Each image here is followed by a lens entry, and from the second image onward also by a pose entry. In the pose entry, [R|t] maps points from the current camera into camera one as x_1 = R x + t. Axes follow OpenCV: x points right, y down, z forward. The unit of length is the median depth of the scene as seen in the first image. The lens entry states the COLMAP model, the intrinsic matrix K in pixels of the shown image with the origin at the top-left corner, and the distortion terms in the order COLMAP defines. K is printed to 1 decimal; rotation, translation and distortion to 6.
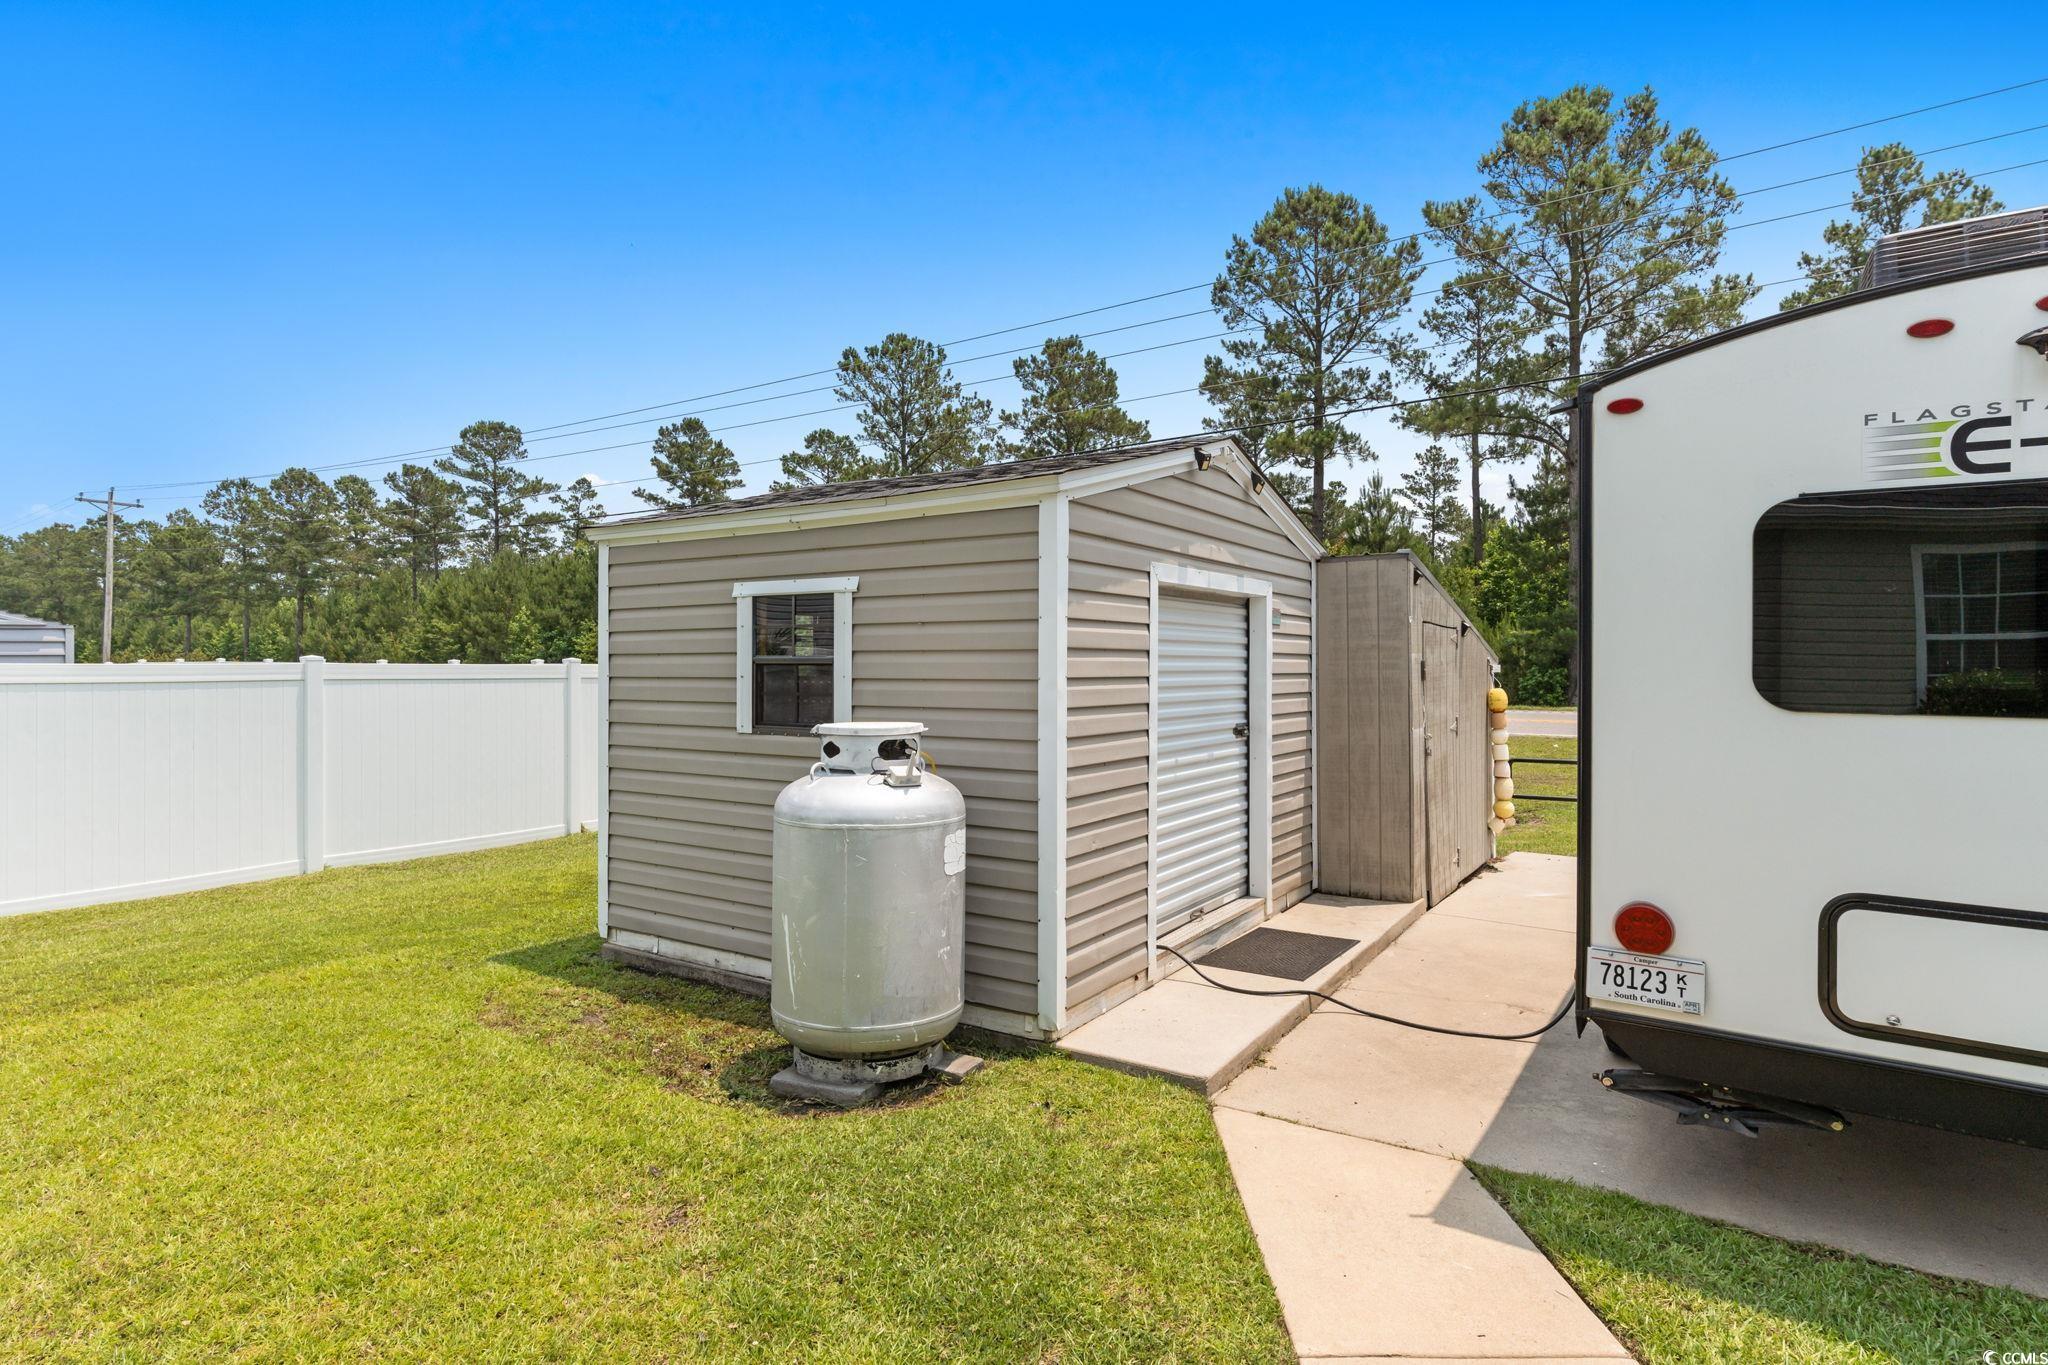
lens RADIAL K [[1052.5, 0, 1026.4], [0, 1052.5, 661.0], [0, 0, 1]] dist [-0.002745, -0.000802]
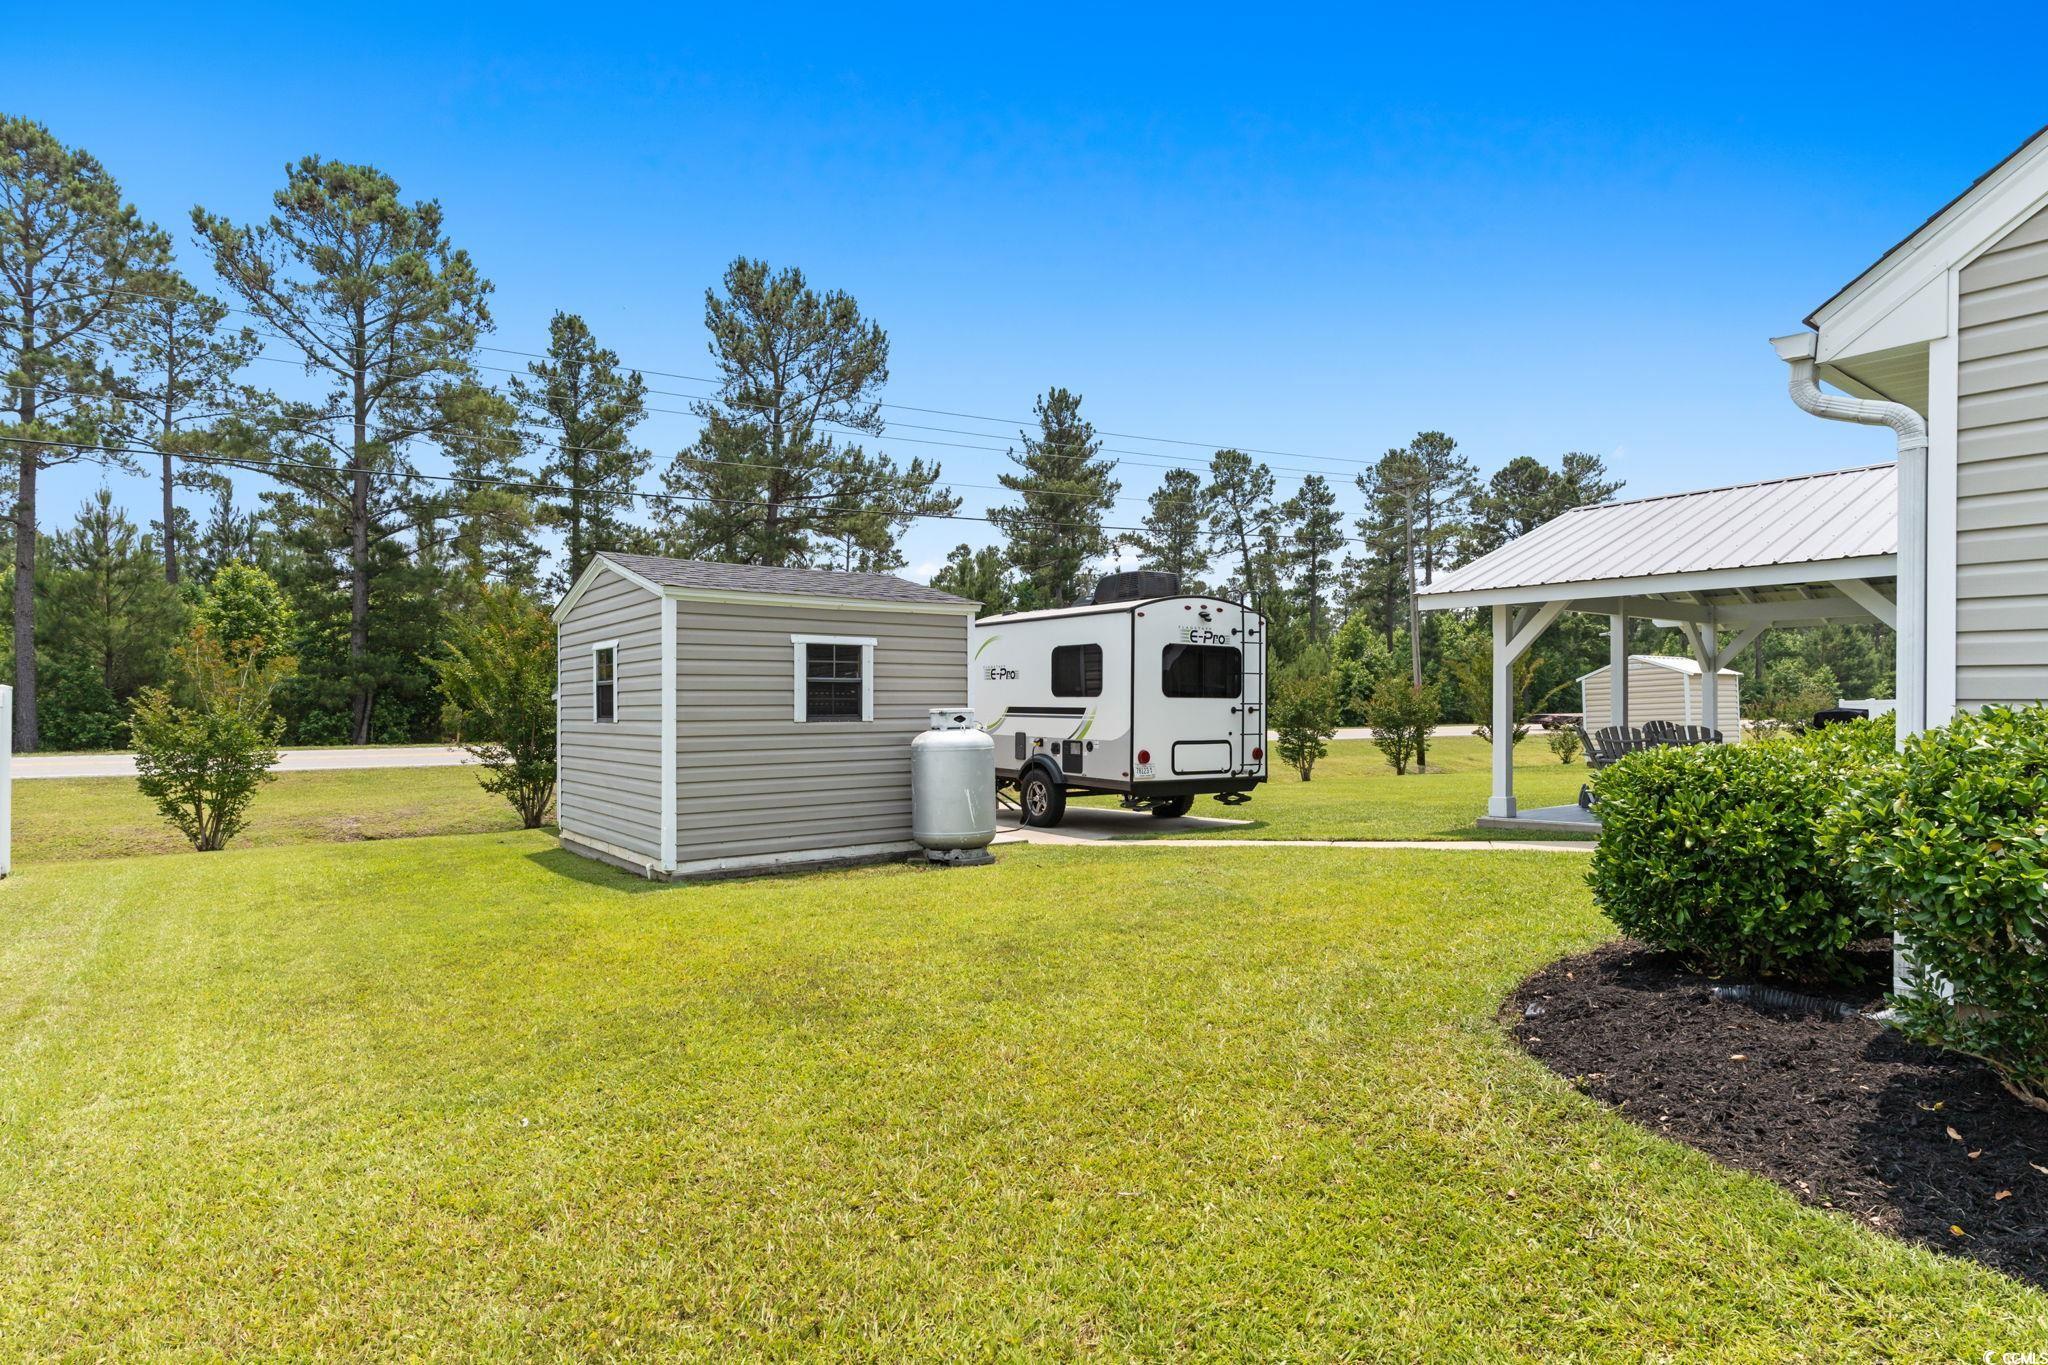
lens RADIAL K [[985.3, 0, 1026.6], [0, 985.3, 706.4], [0, 0, 1]] dist [-0.000340, -0.000175]
pose [[0.379922, -0.001787, 0.925017, -1.616834], [0.003911, 0.999992, 0.000326, 0.043585], [-0.925010, 0.003494, 0.379926, 0.039850]]
